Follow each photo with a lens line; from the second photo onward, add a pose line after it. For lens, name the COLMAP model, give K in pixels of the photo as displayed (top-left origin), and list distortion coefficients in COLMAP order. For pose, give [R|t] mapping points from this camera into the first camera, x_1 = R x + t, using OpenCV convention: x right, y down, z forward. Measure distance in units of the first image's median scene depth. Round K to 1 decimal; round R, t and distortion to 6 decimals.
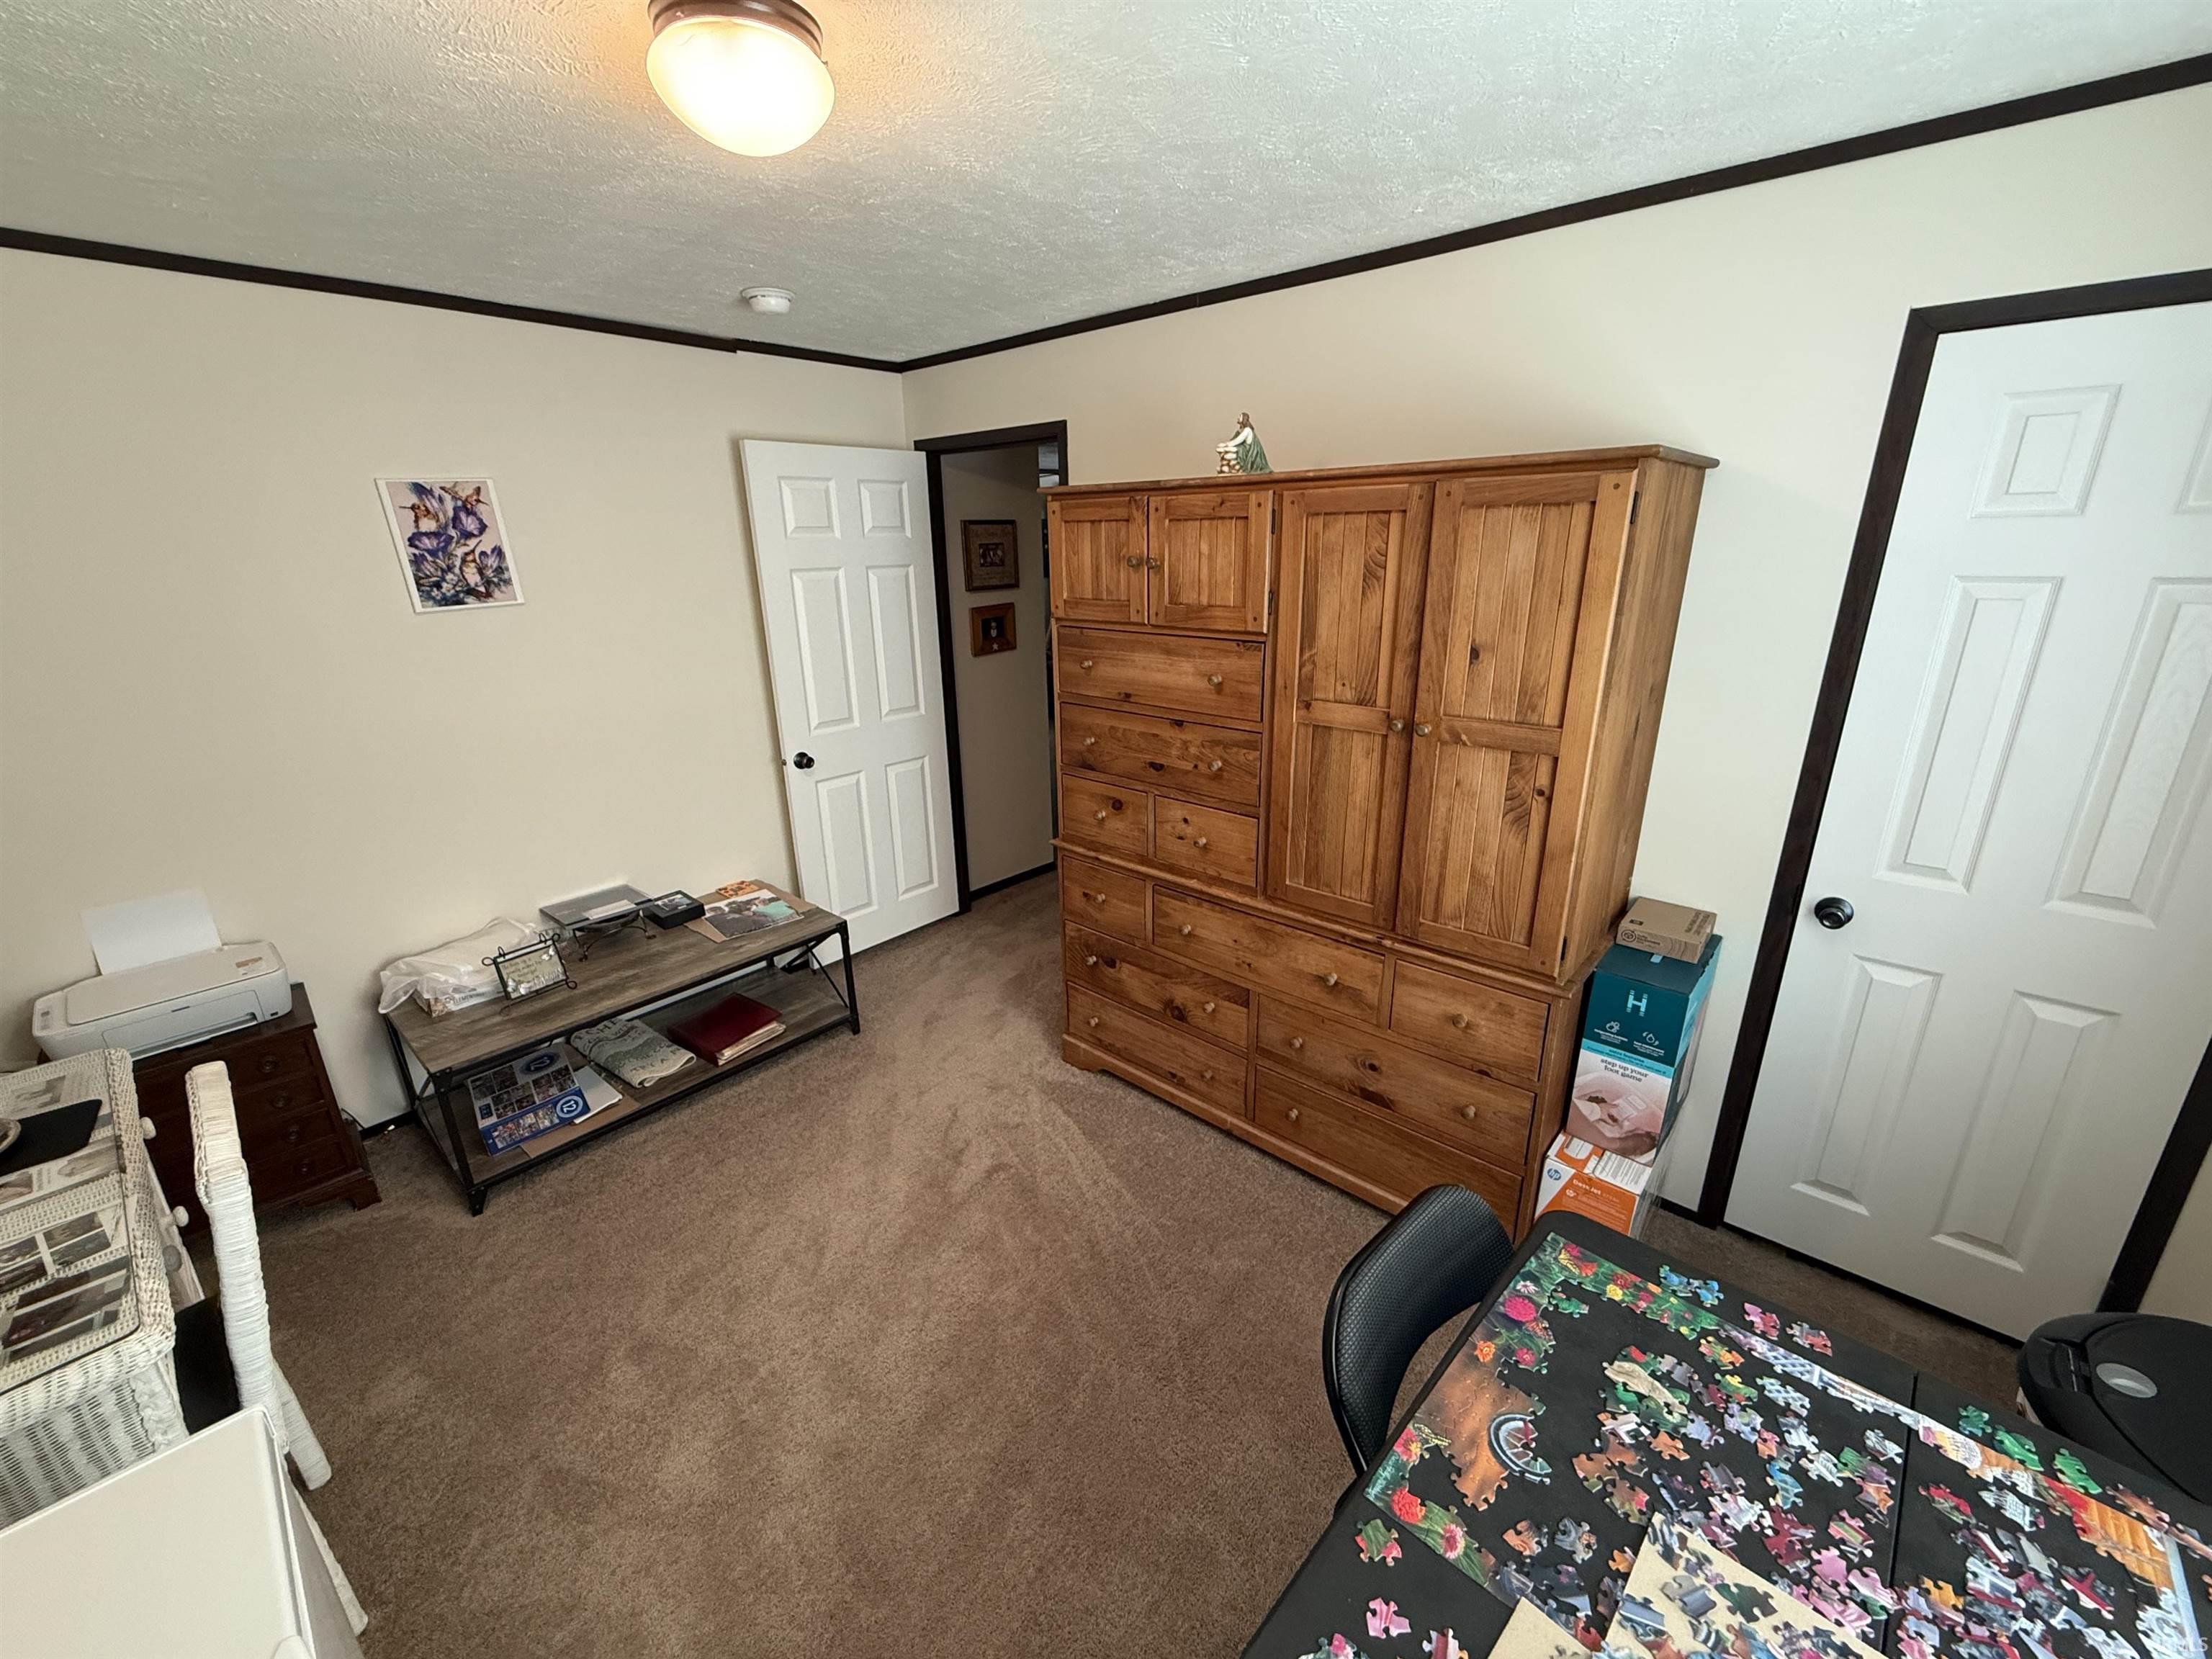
lens RADIAL K [[881.3, 0, 1101.7], [0, 881.3, 827.5], [0, 0, 1]] dist [0.000164, -0.000183]
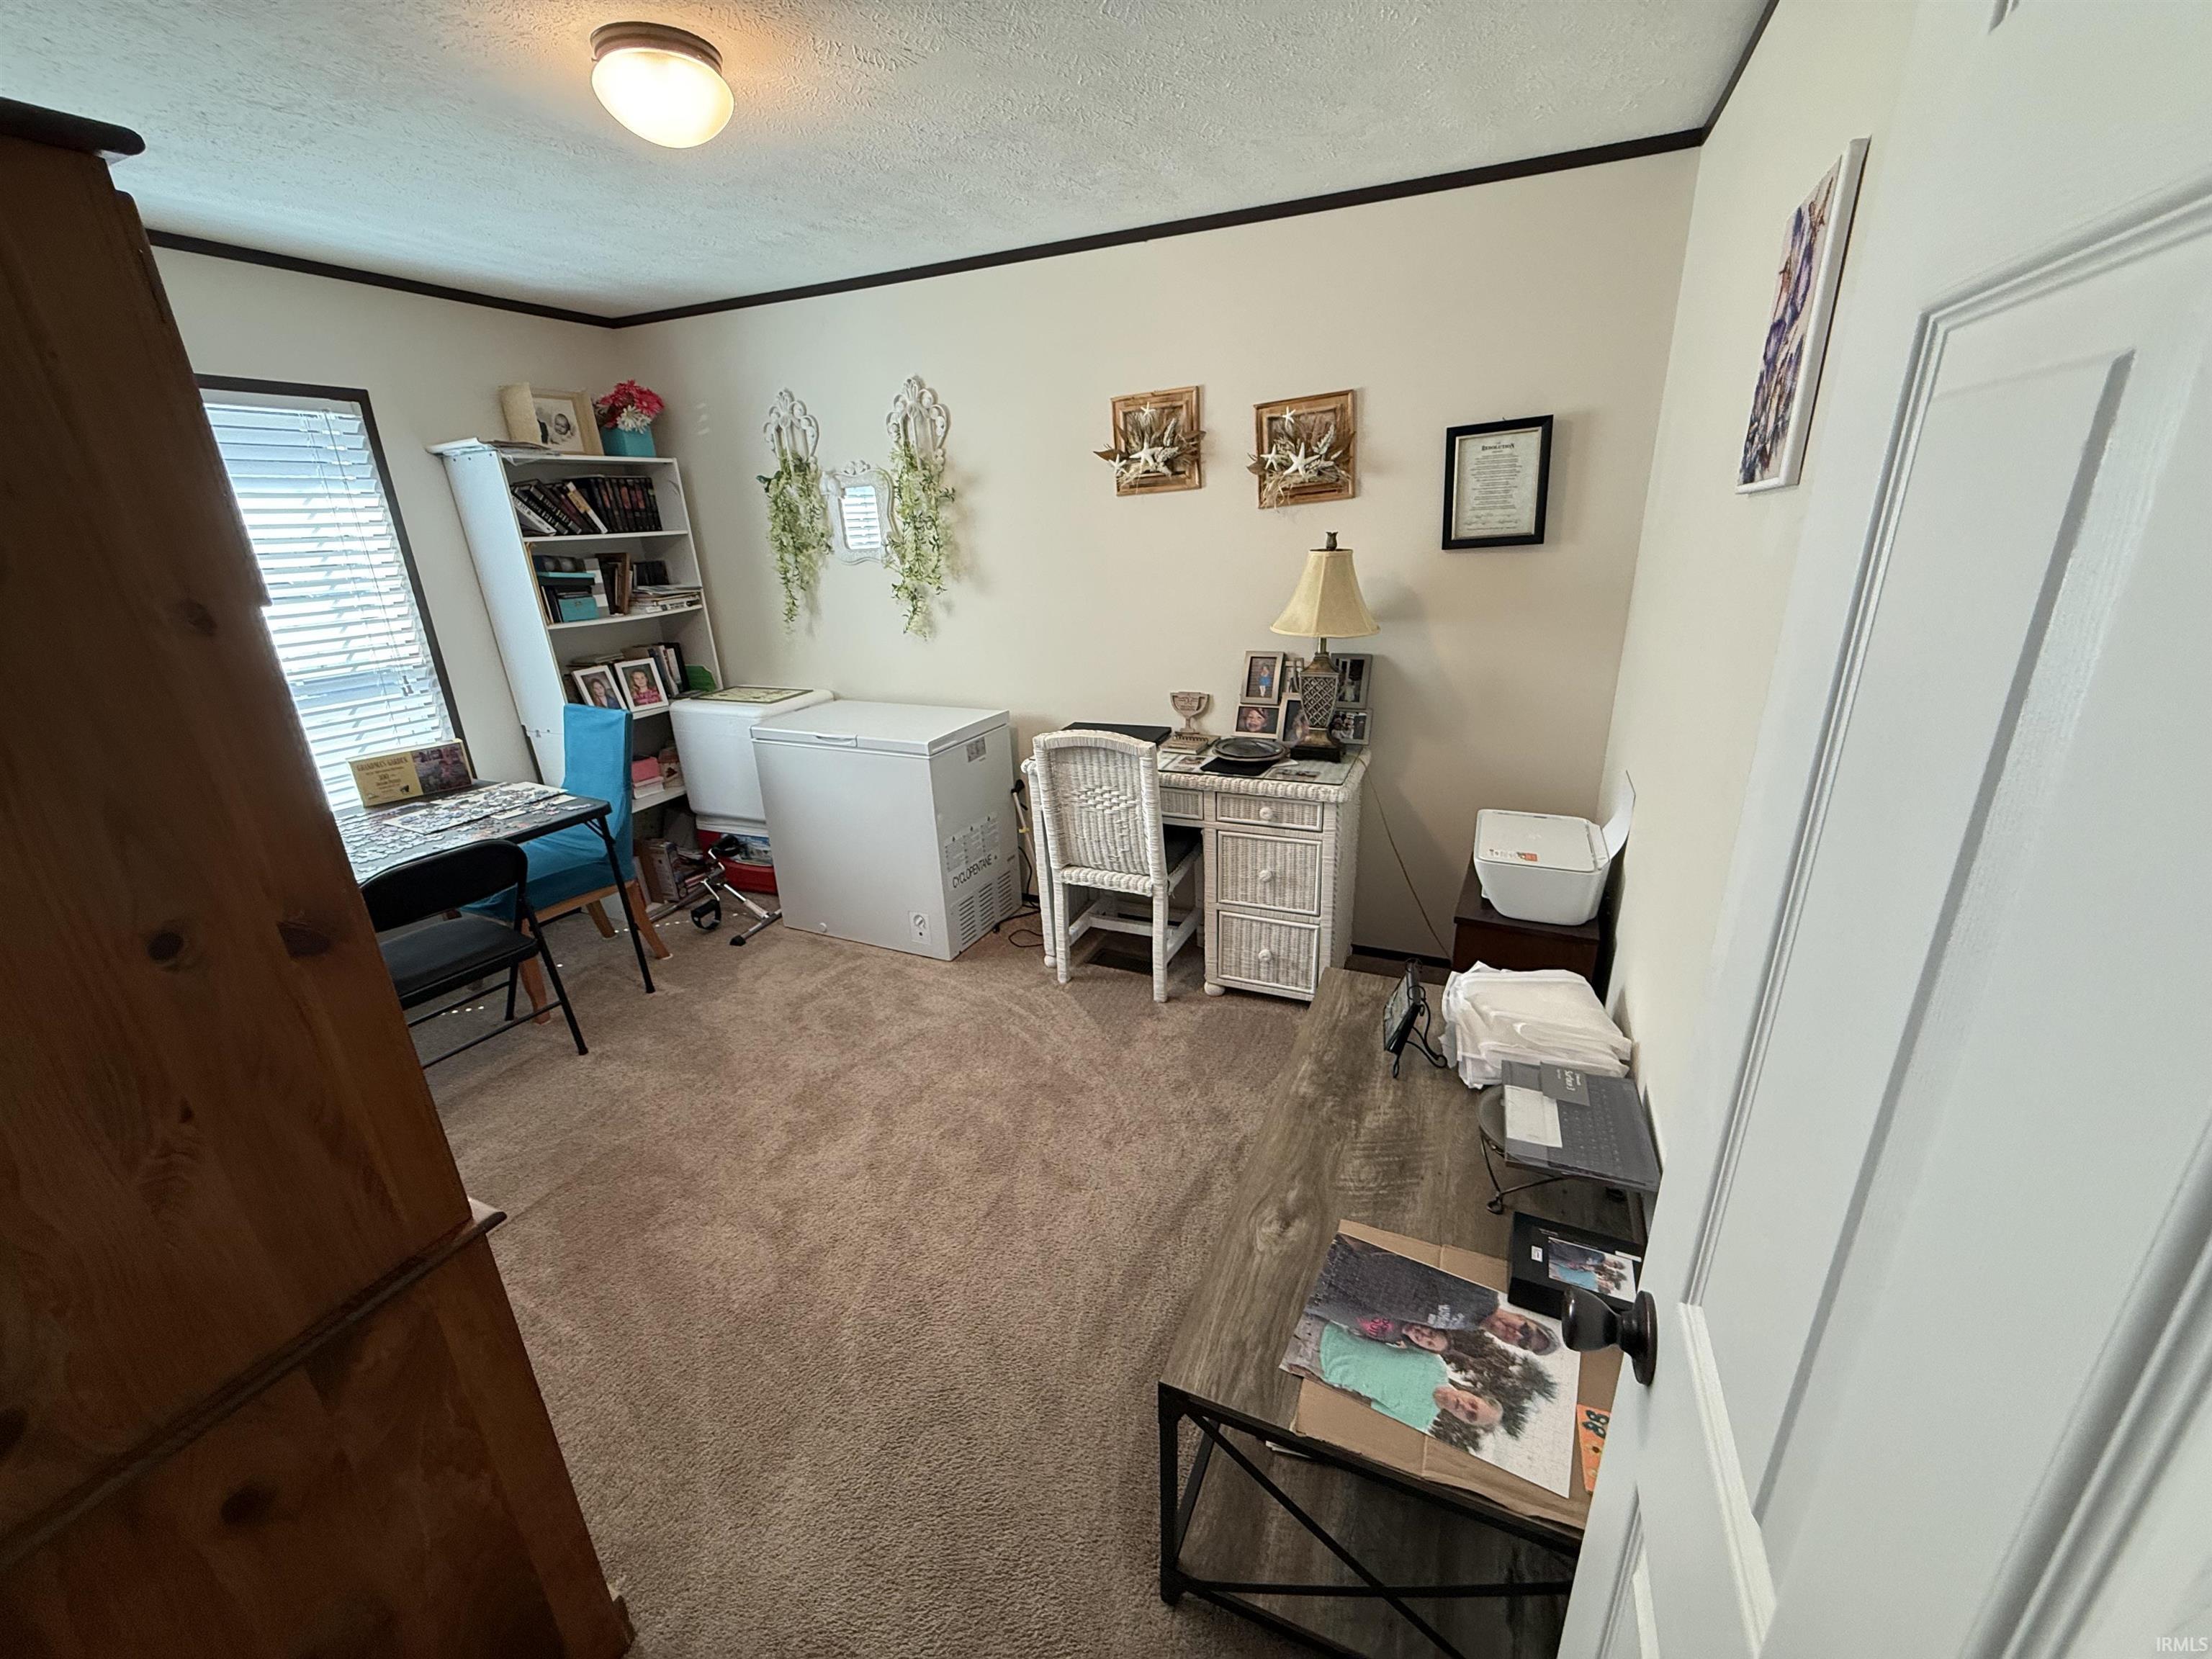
lens RADIAL K [[881.3, 0, 1101.7], [0, 881.3, 827.5], [0, 0, 1]] dist [0.000164, -0.000183]
pose [[-0.950809, 0.151516, -0.270194, -0.196175], [-0.044404, 0.796552, 0.602937, -0.308282], [0.306579, 0.585275, -0.750641, 1.118538]]
